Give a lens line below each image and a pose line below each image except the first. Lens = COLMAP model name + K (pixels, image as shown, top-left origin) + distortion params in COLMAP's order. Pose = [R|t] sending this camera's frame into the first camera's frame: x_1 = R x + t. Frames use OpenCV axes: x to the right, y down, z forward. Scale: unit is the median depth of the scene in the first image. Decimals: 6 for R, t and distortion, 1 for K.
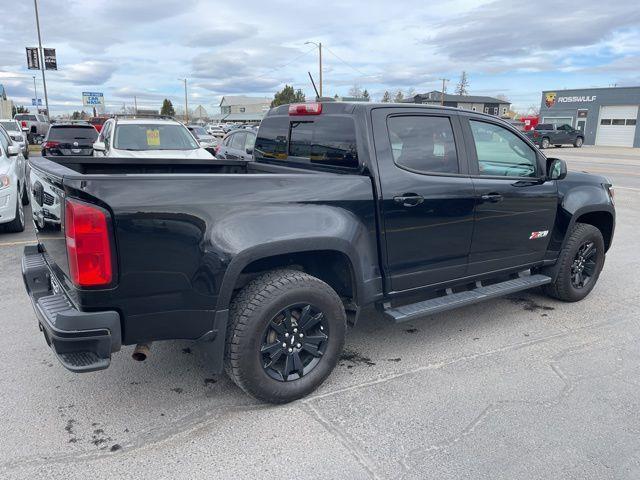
lens RADIAL K [[481.3, 0, 325.9], [0, 481.3, 241.0], [0, 0, 1]] dist [0.070628, -0.095918]
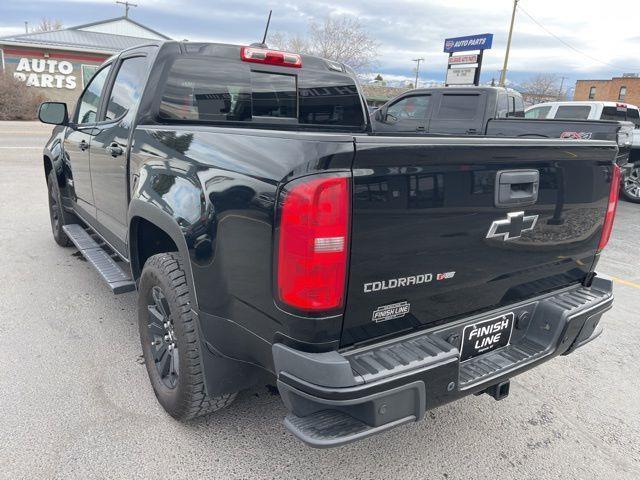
lens RADIAL K [[481.3, 0, 322.9], [0, 481.3, 244.2], [0, 0, 1]] dist [0.070628, -0.095918]
pose [[0.012353, -0.277144, 0.960749, -0.792512], [0.172777, 0.946962, 0.270945, -0.157534], [-0.984884, 0.162648, 0.059582, 0.800374]]
